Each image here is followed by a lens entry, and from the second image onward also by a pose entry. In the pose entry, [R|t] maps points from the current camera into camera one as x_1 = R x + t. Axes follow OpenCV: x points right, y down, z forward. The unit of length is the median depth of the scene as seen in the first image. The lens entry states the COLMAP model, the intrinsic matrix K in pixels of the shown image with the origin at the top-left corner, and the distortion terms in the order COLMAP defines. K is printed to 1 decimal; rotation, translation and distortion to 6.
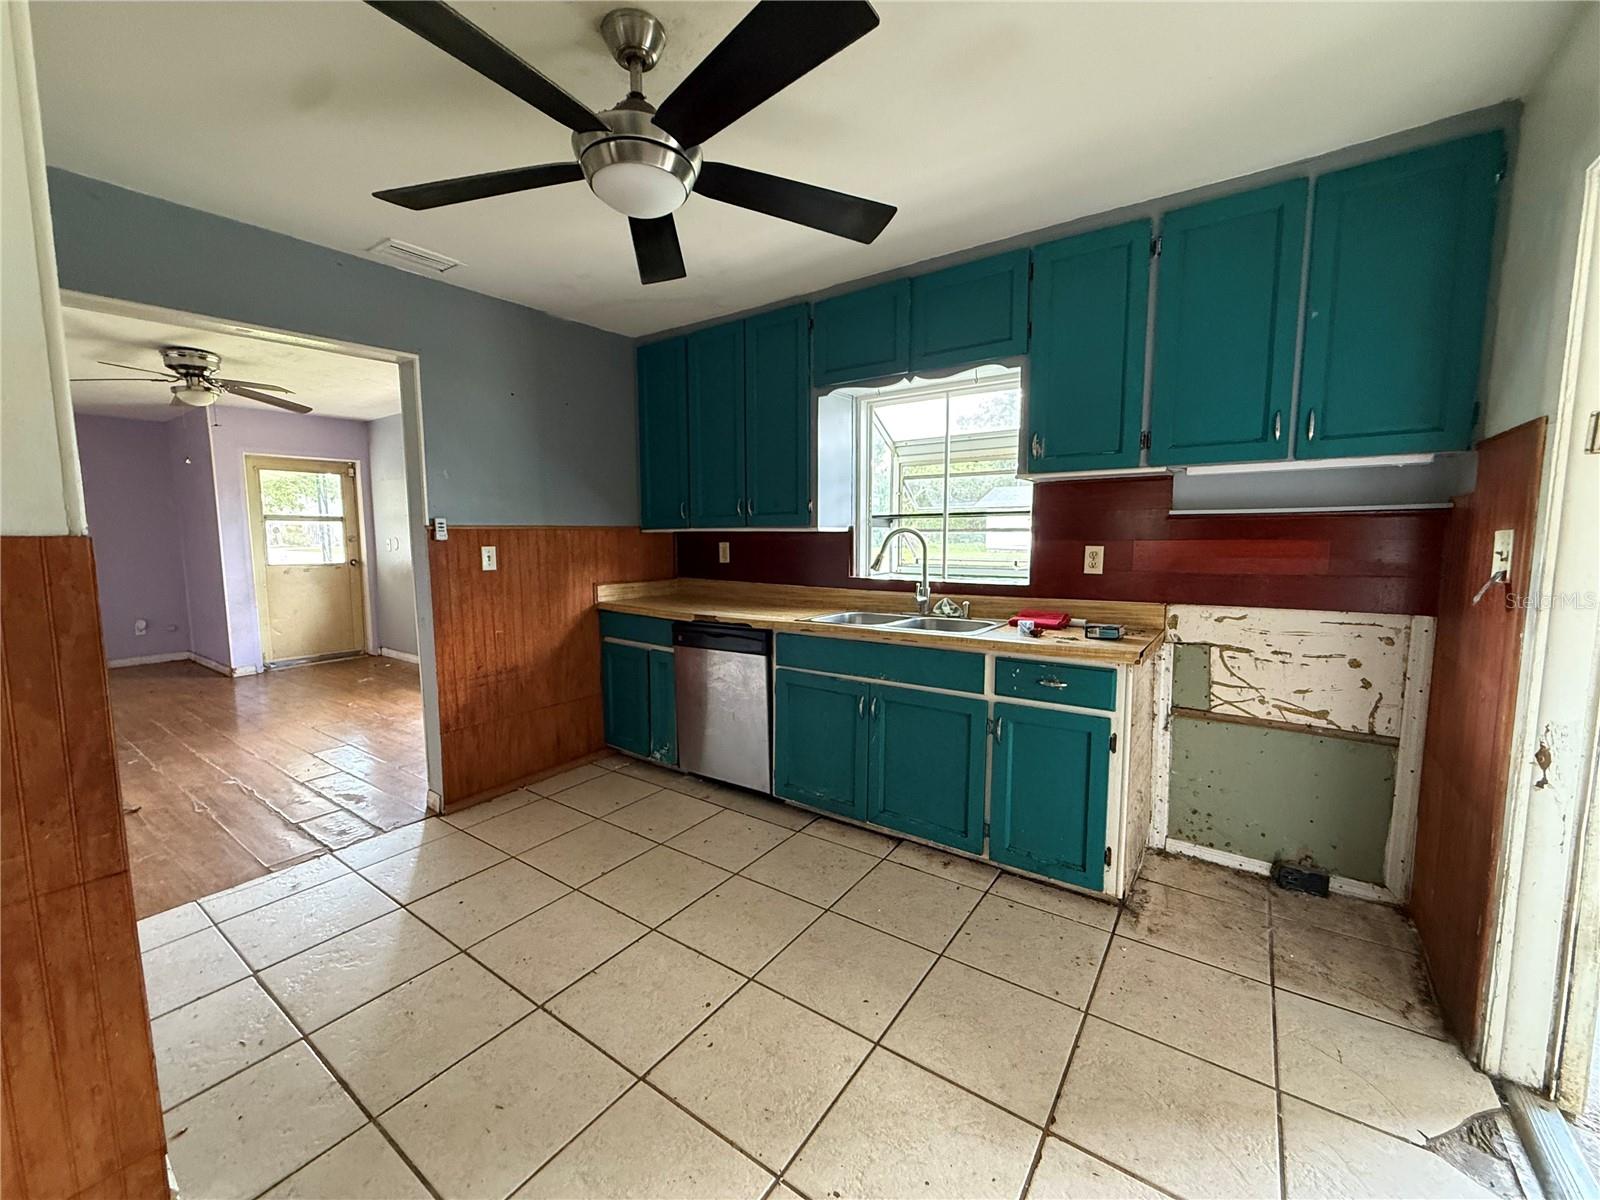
lens RADIAL K [[637.5, 0, 797.1], [0, 637.5, 602.3], [0, 0, 1]] dist [-0.000553, 0.000299]
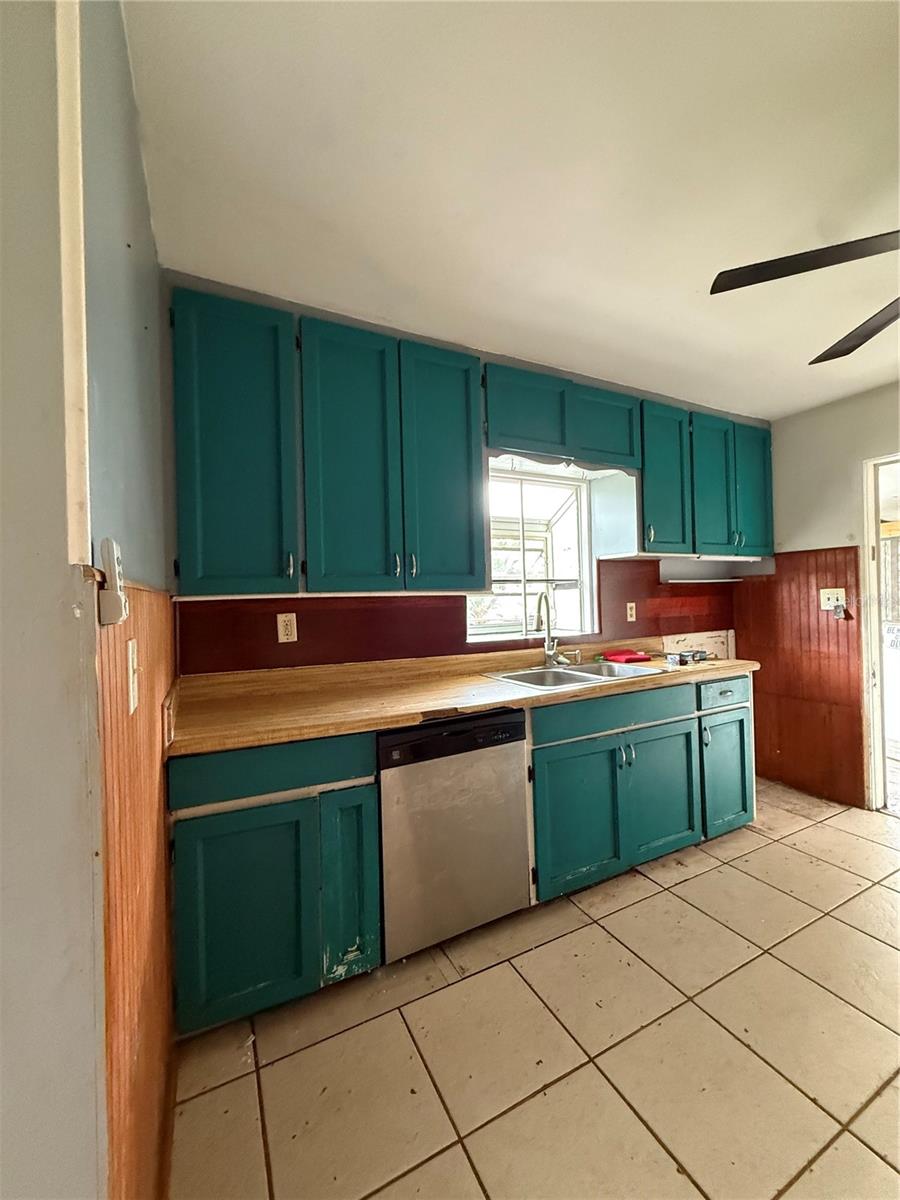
lens RADIAL K [[478.1, 0, 453.3], [0, 478.1, 597.0], [0, 0, 1]] dist [-0.000553, 0.000299]
pose [[0.456523, -0.002484, 0.889708, -0.586275], [0.119196, 0.991152, -0.058394, -0.068640], [-0.881691, 0.132707, 0.452780, 0.685027]]
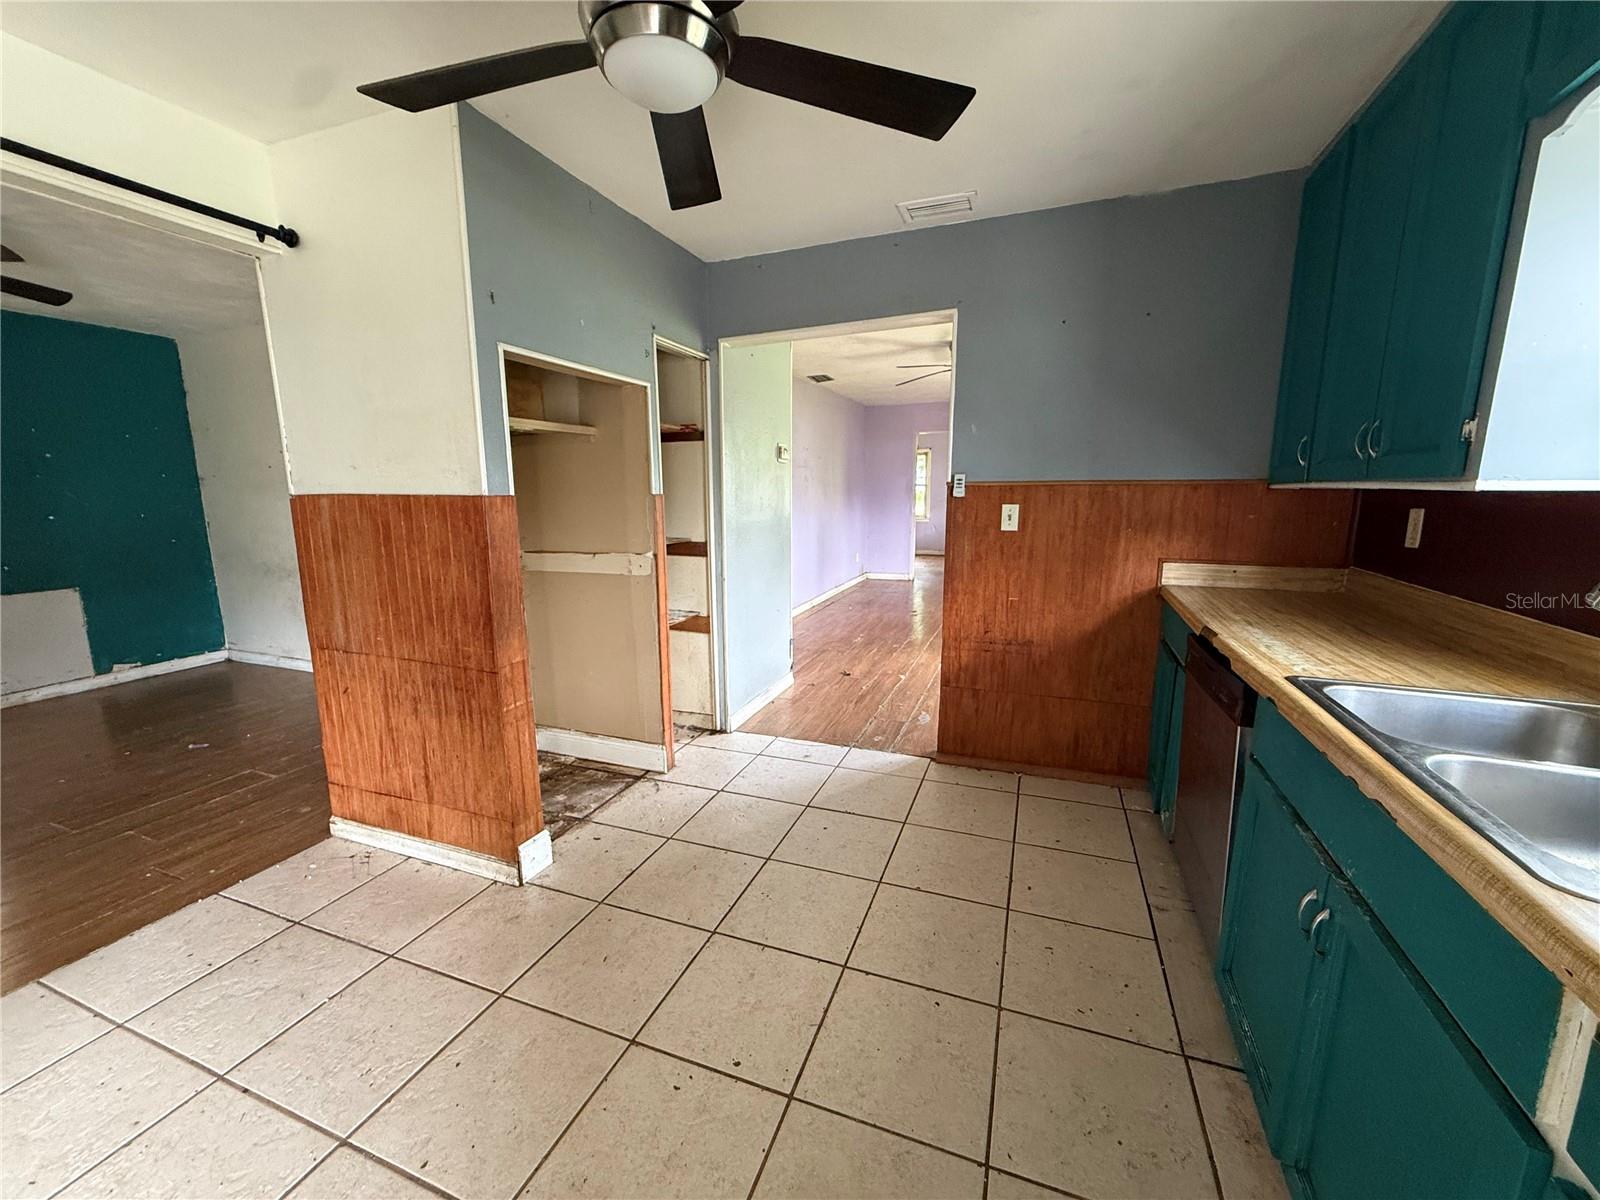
lens RADIAL K [[637.5, 0, 796.5], [0, 637.5, 601.3], [0, 0, 1]] dist [-0.000553, 0.000299]
pose [[0.251393, 0.173978, -0.952120, 0.308283], [-0.102203, 0.982984, 0.152632, -0.055279], [0.962474, 0.058939, 0.264897, 0.440288]]
